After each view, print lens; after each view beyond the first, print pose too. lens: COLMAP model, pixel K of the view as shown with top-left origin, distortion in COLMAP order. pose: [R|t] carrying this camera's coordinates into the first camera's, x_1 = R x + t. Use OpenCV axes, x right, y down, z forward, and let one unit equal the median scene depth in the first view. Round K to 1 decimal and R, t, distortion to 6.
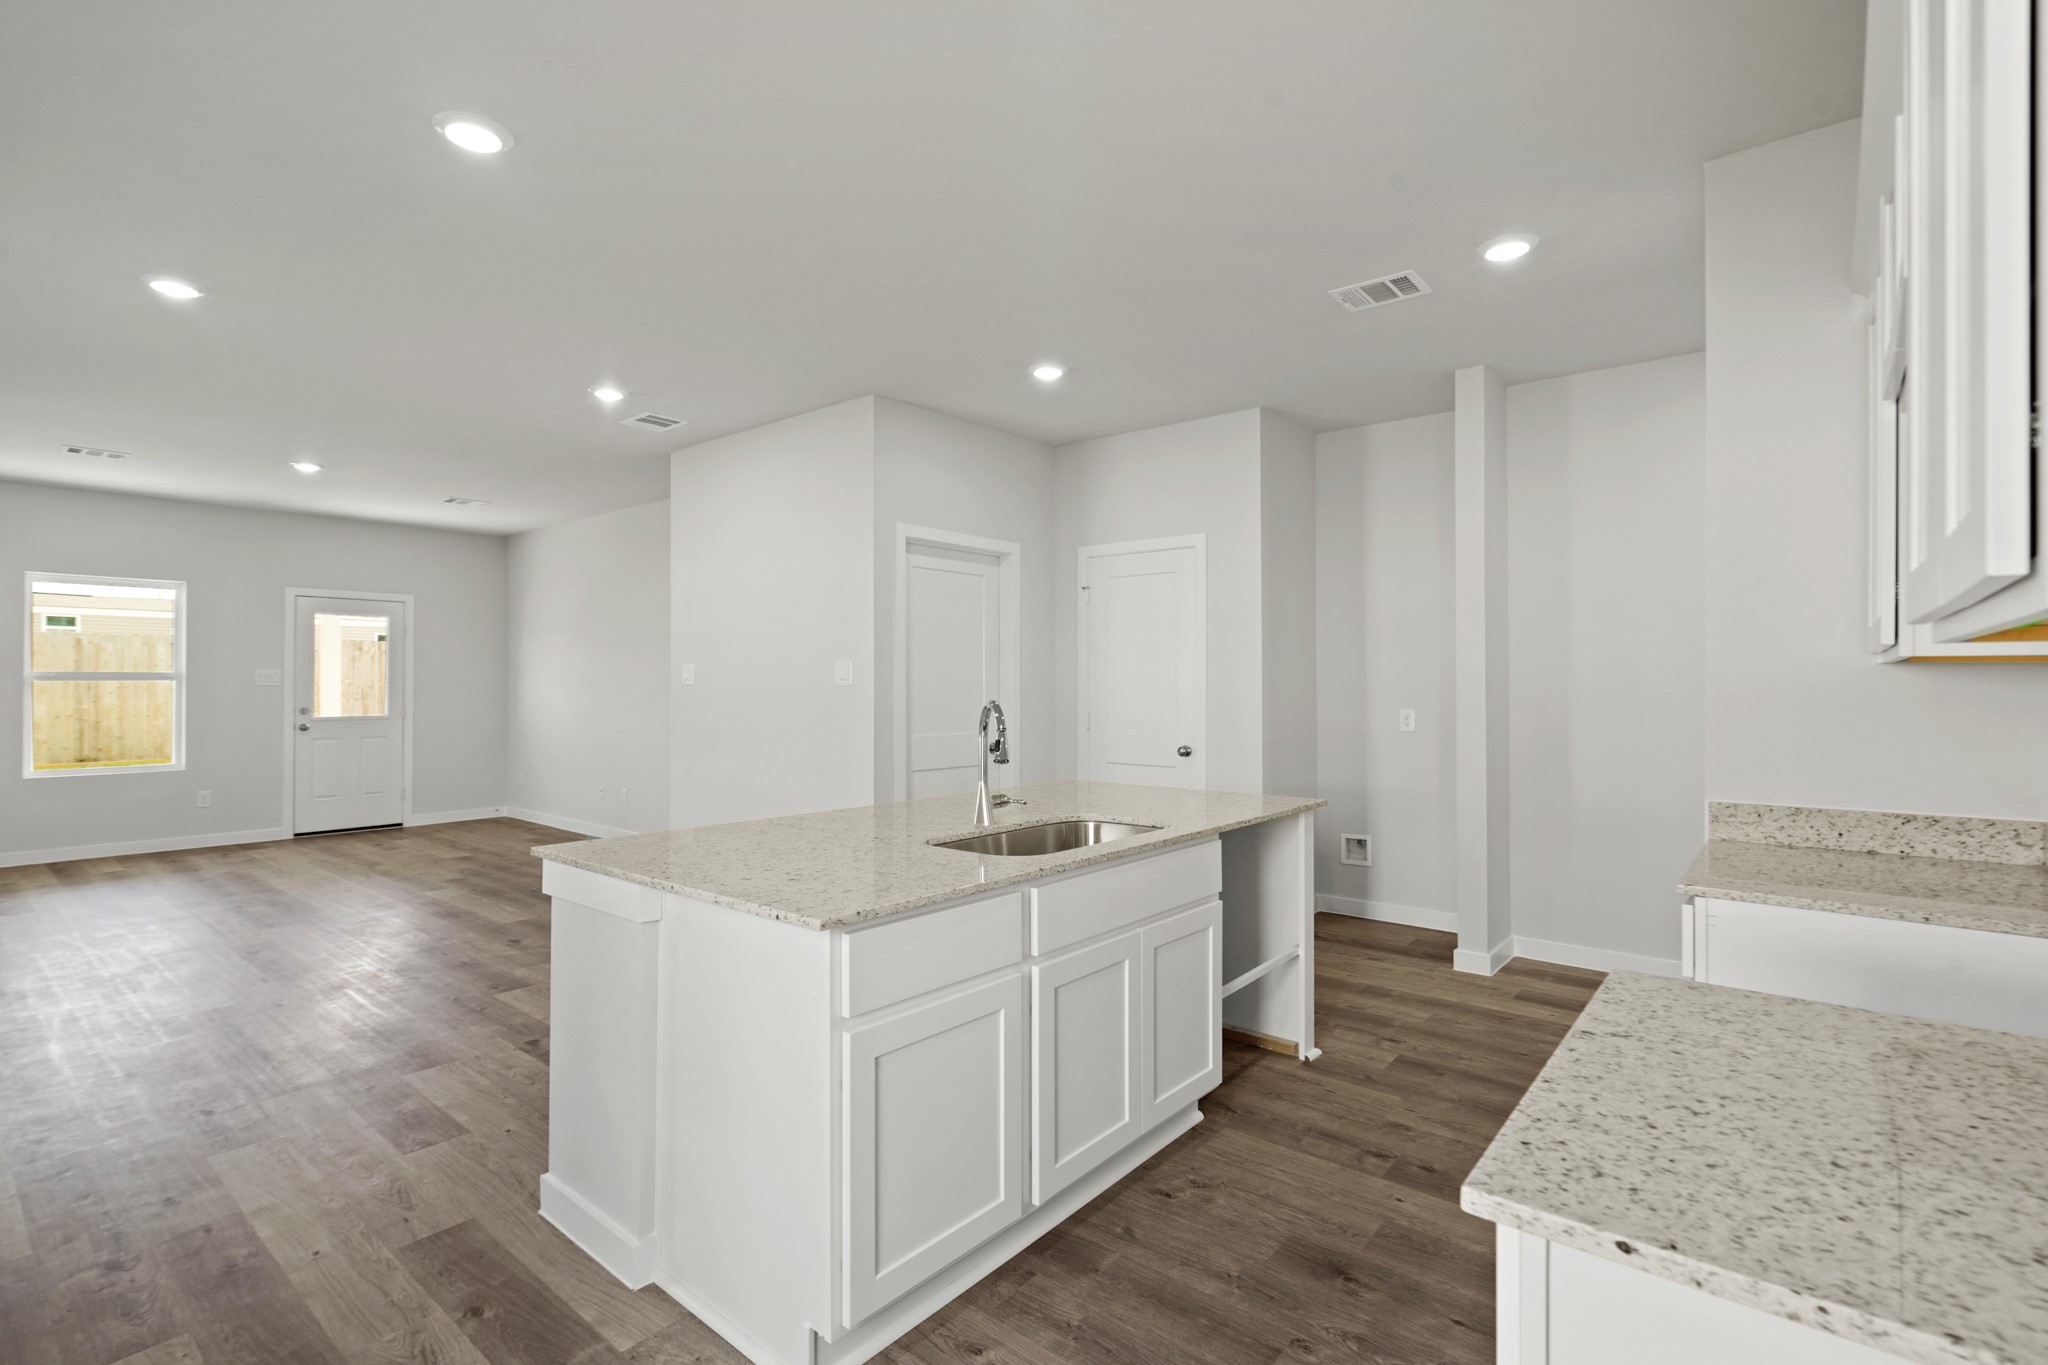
lens RADIAL K [[944.6, 0, 1013.2], [0, 944.6, 681.9], [0, 0, 1]] dist [-0.007894, 0.000779]
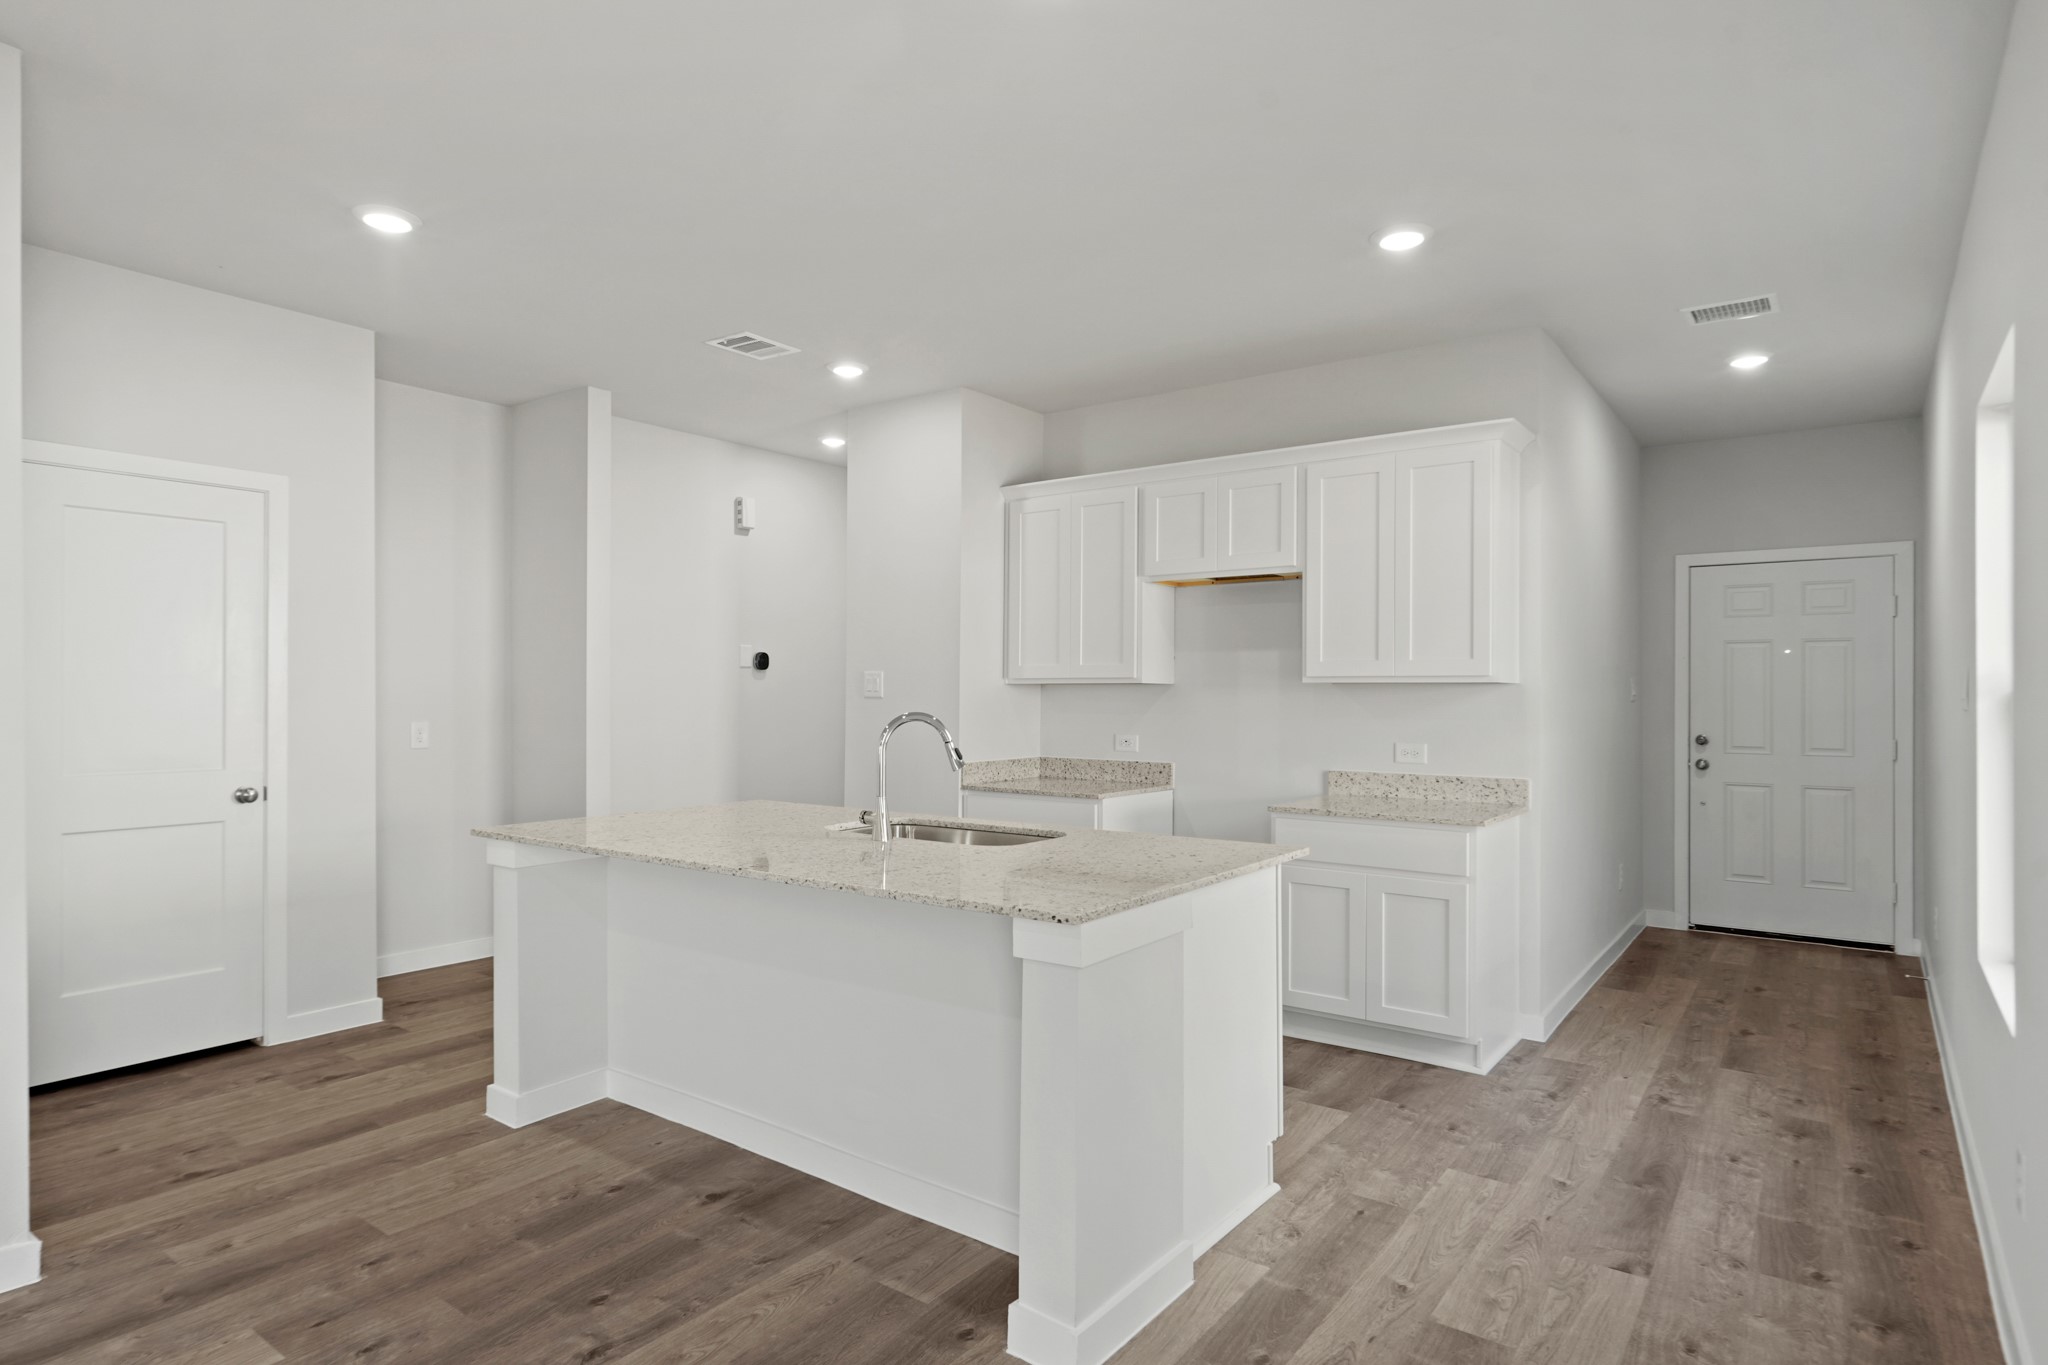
lens RADIAL K [[1124.1, 0, 1024.0], [0, 1124.1, 682.5], [0, 0, 1]] dist [0.003130, 0.000389]
pose [[-0.059640, 0.010941, 0.998160, -1.006685], [-0.003313, 0.999932, -0.011158, 0.002145], [-0.998214, -0.003972, -0.059599, 0.783600]]
